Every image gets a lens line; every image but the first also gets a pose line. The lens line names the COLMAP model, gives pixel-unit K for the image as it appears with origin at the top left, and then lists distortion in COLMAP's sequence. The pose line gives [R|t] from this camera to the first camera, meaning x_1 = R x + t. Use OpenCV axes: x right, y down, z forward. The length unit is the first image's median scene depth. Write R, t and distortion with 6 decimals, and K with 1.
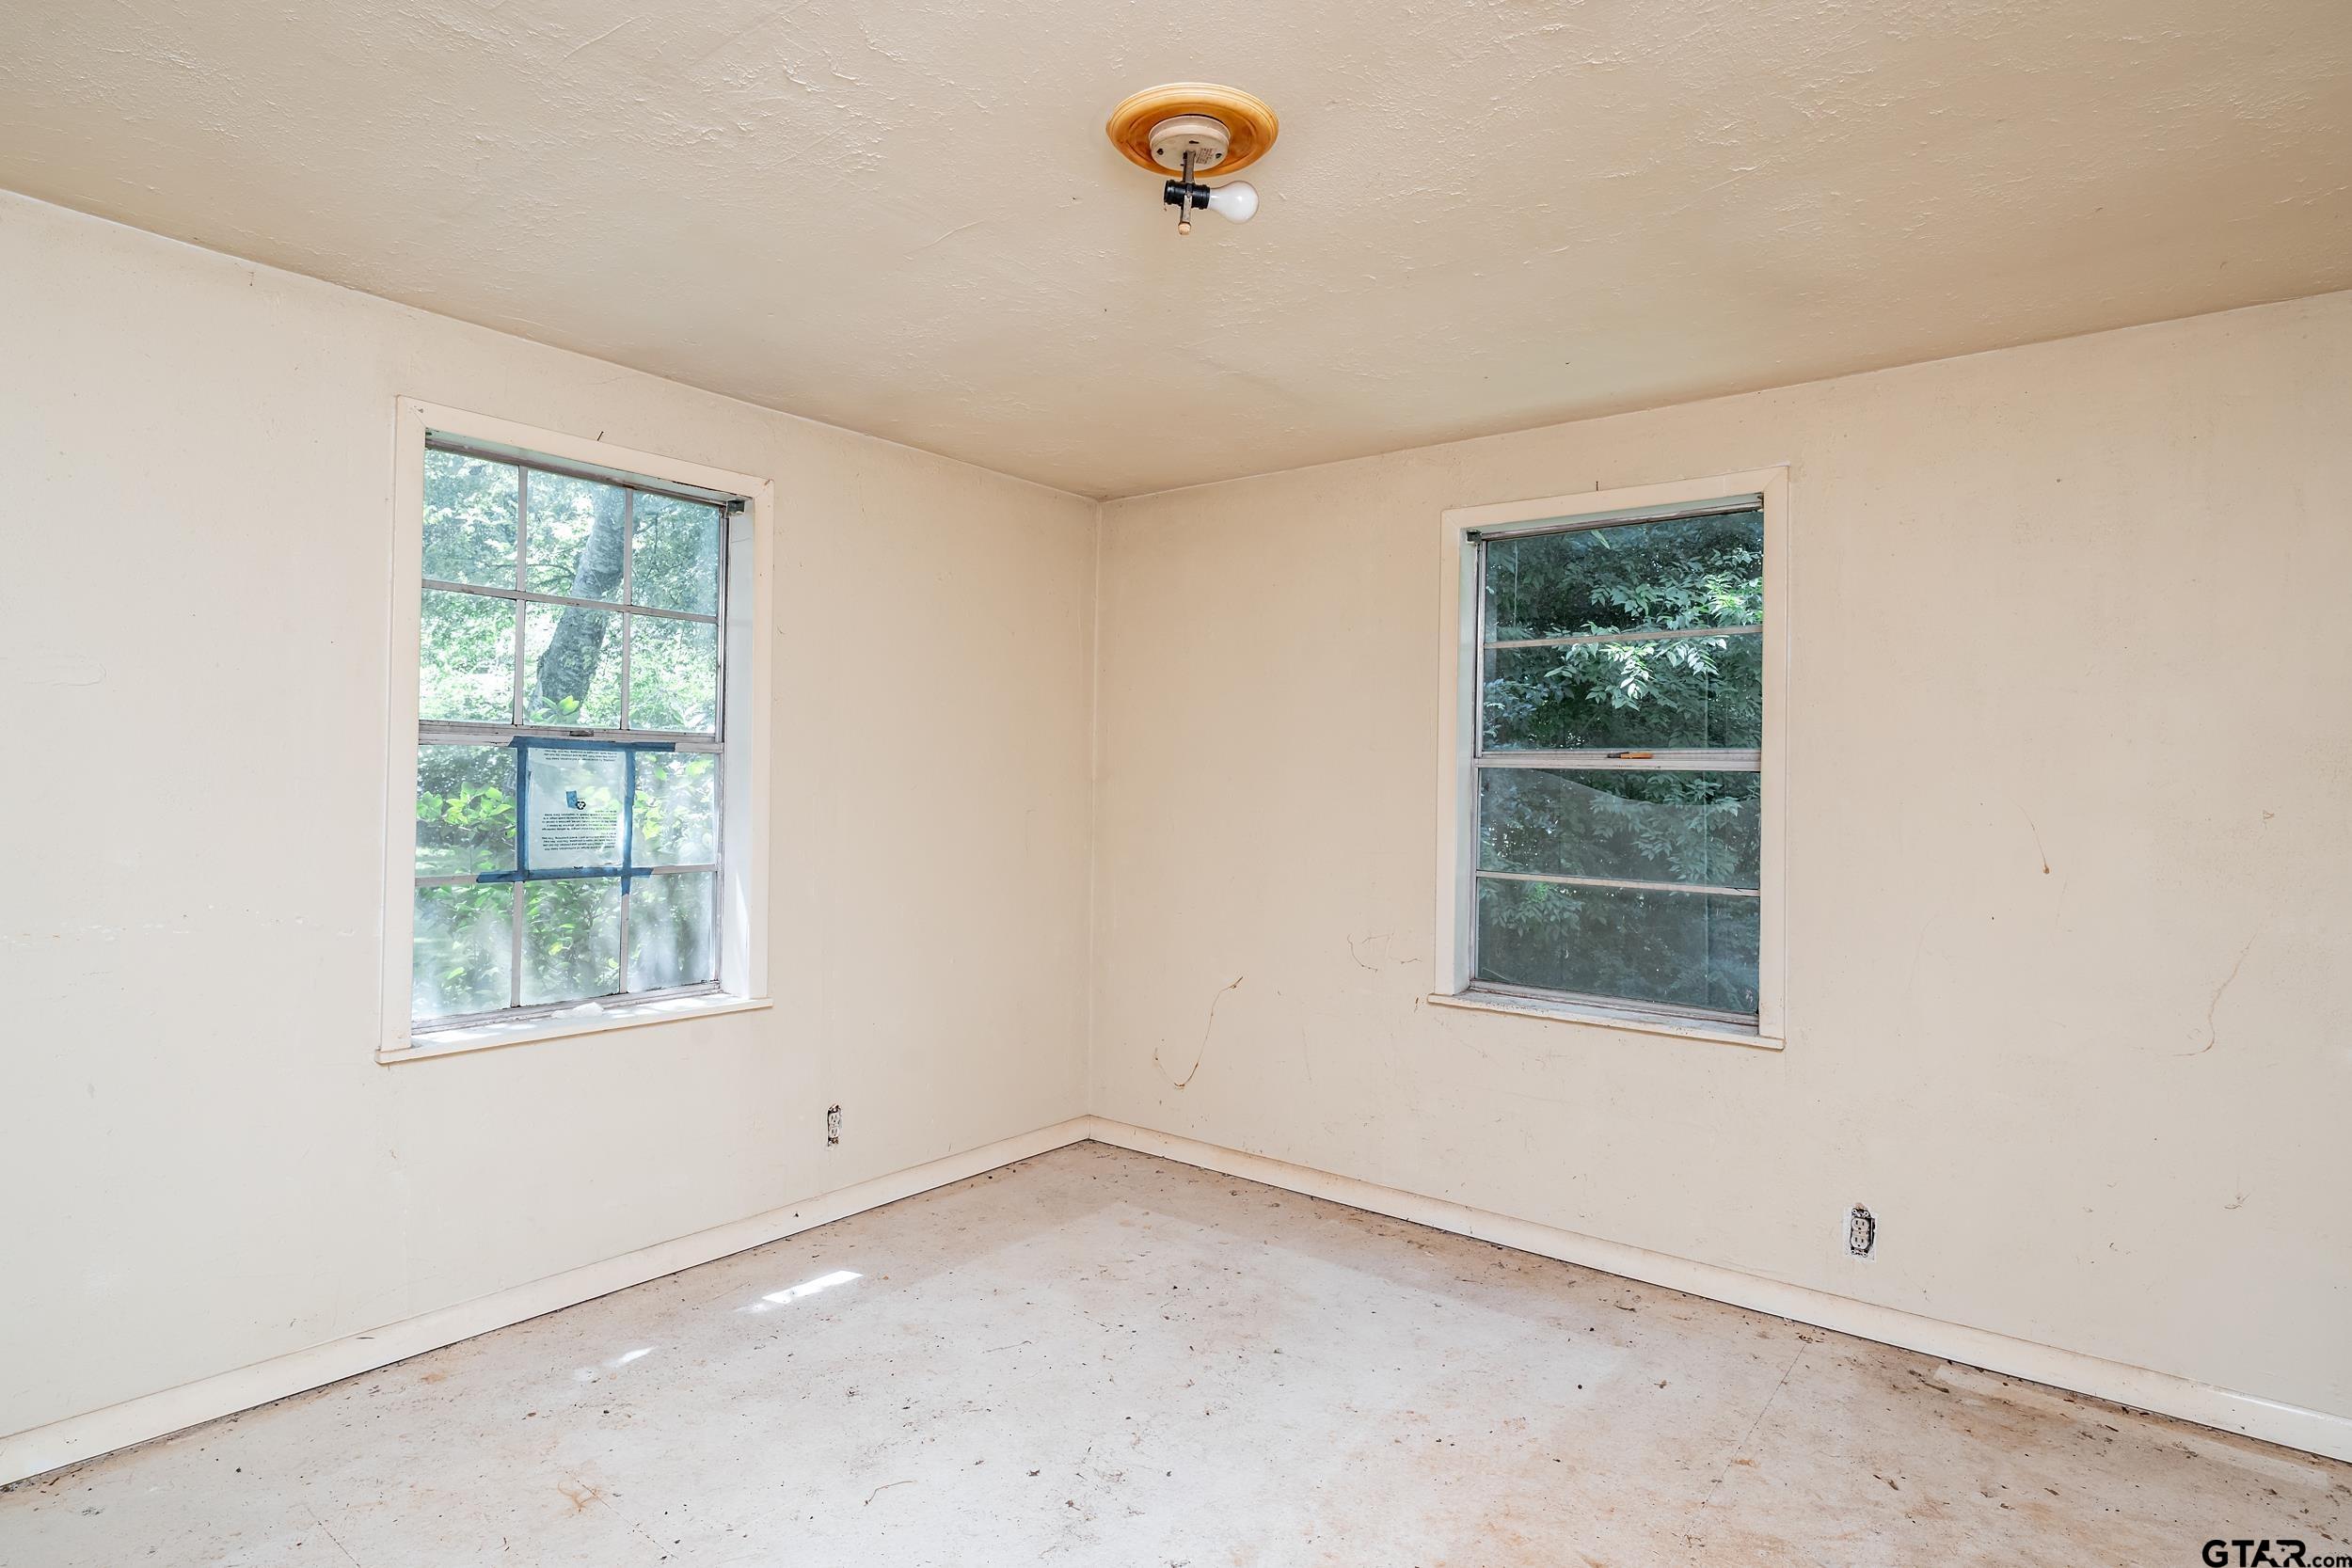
lens RADIAL K [[1262.0, 0, 1181.9], [0, 1262.0, 788.7], [0, 0, 1]] dist [0.010057, -0.001916]
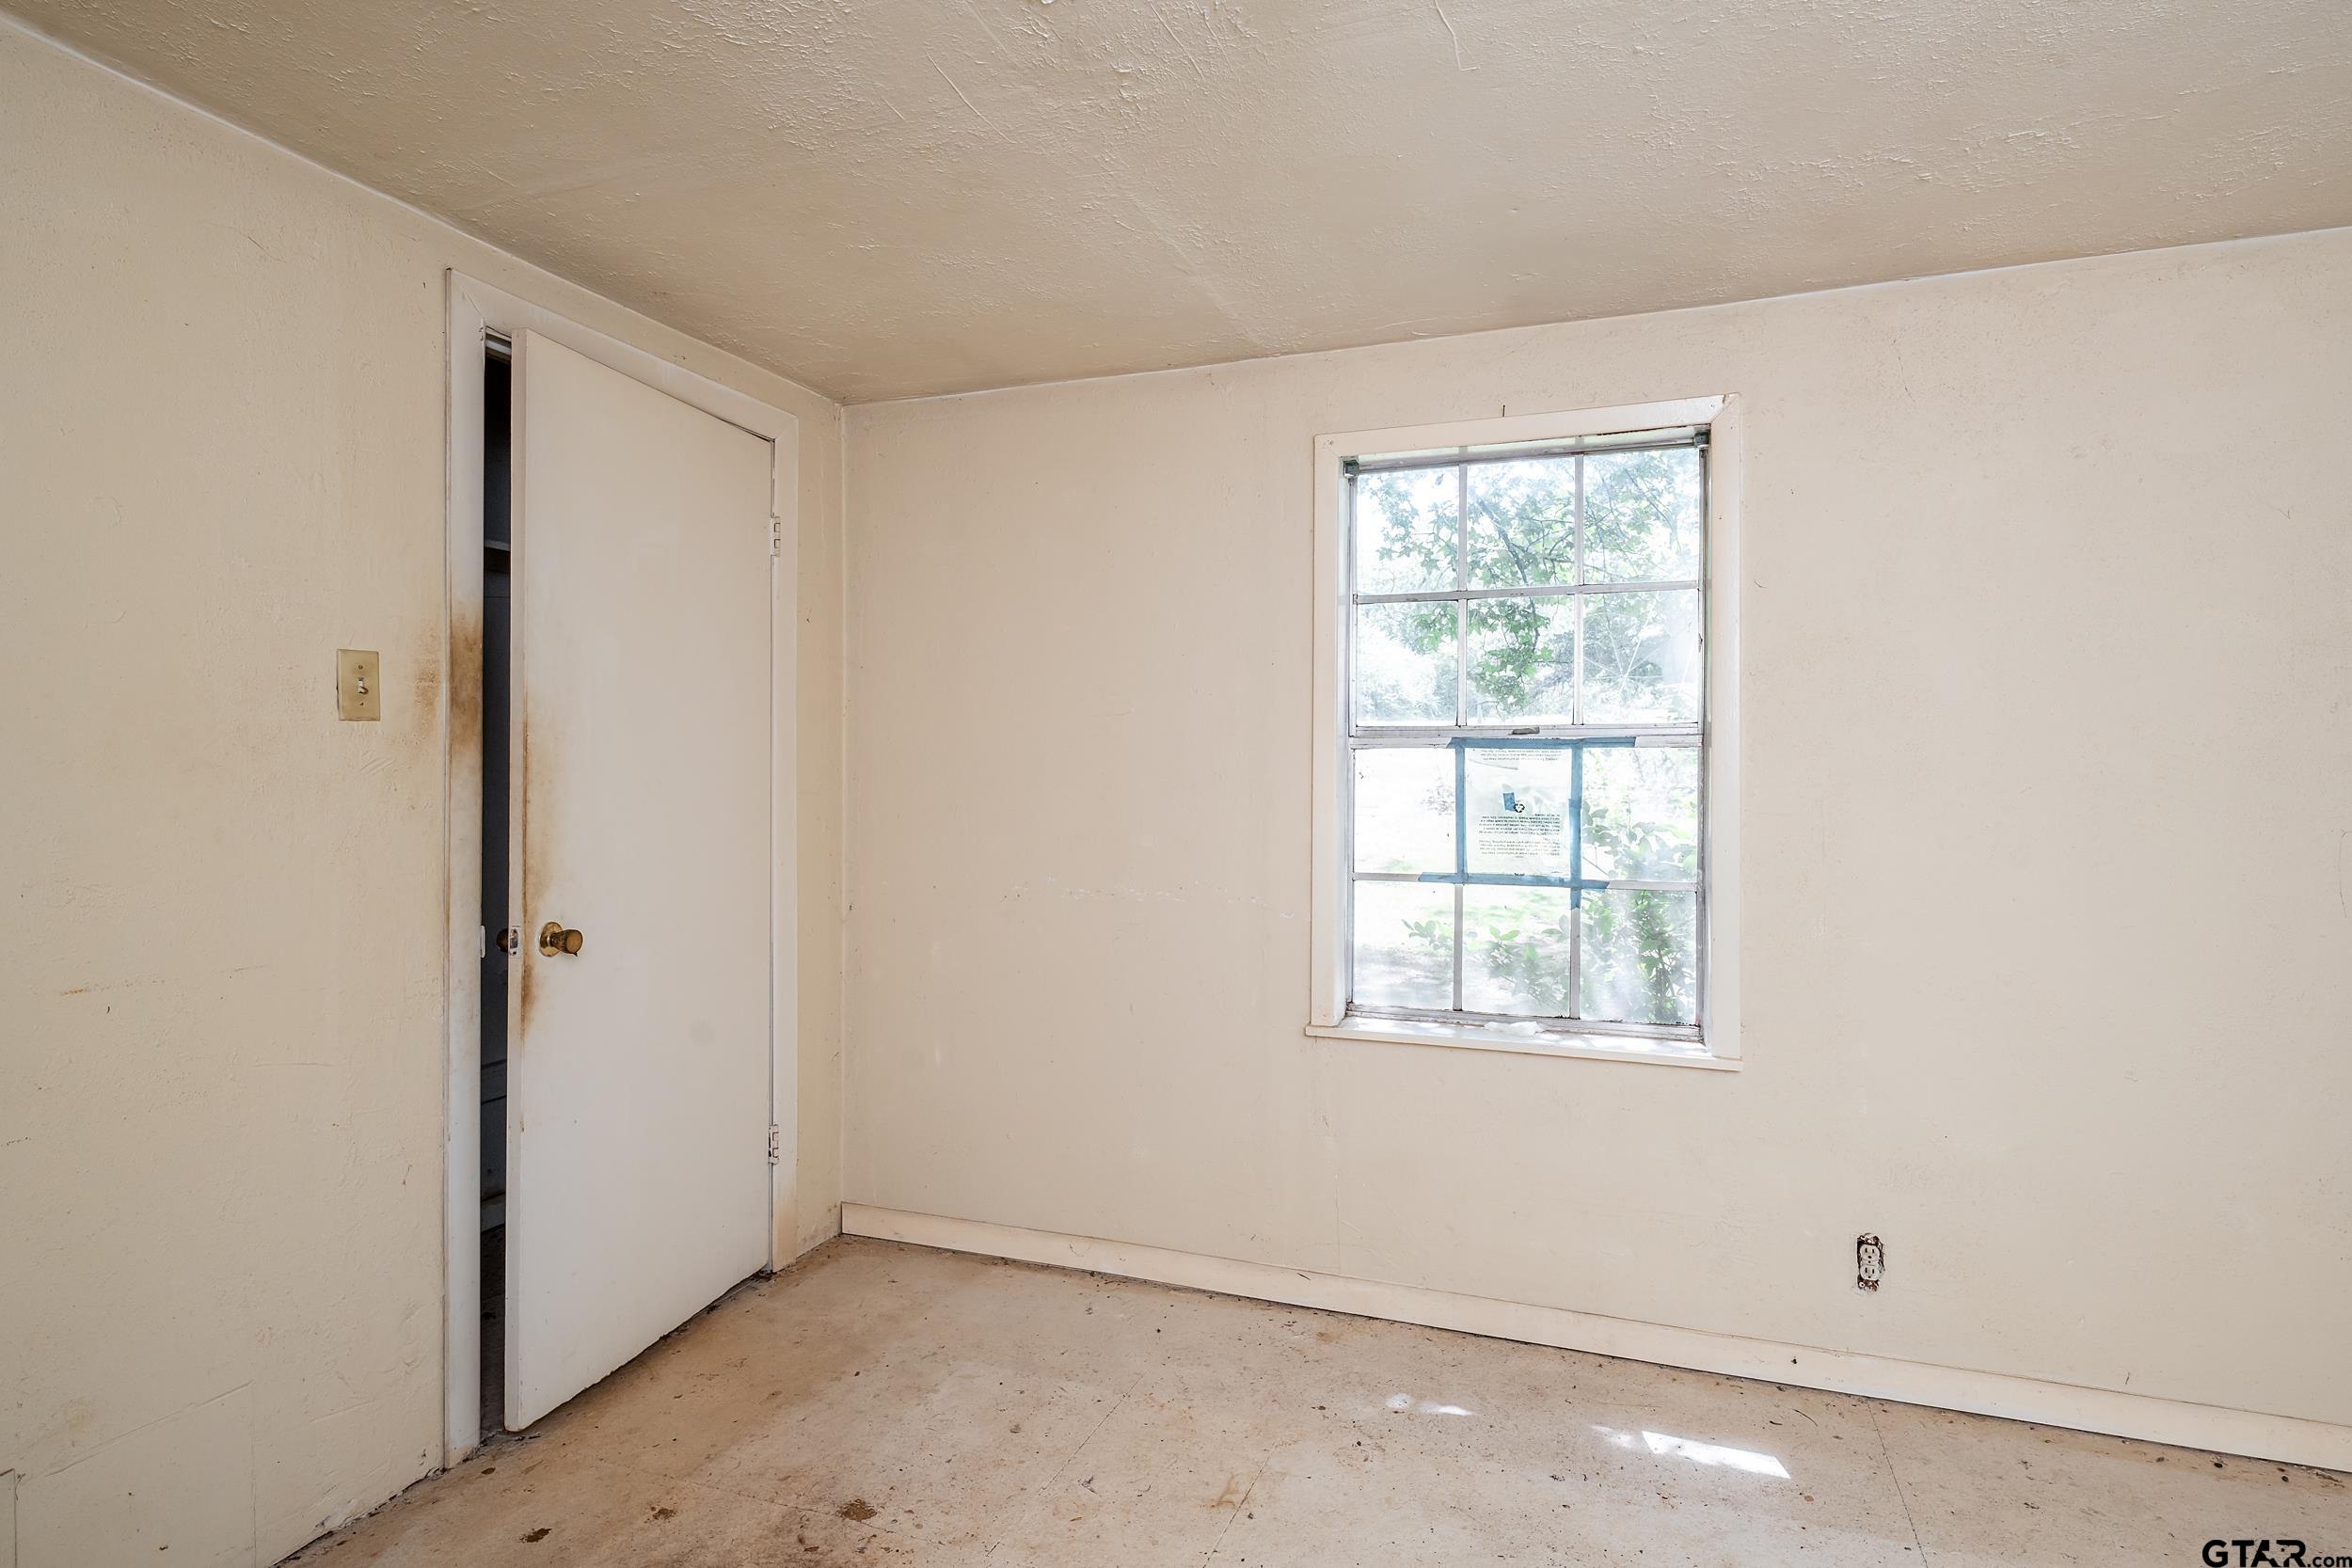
lens RADIAL K [[1262.0, 0, 1174.6], [0, 1262.0, 778.5], [0, 0, 1]] dist [0.010057, -0.001916]
pose [[0.284649, -0.006077, -0.958613, 0.348972], [0.000930, 0.999981, -0.006063, -0.003109], [0.958631, 0.000835, 0.284649, 0.490049]]
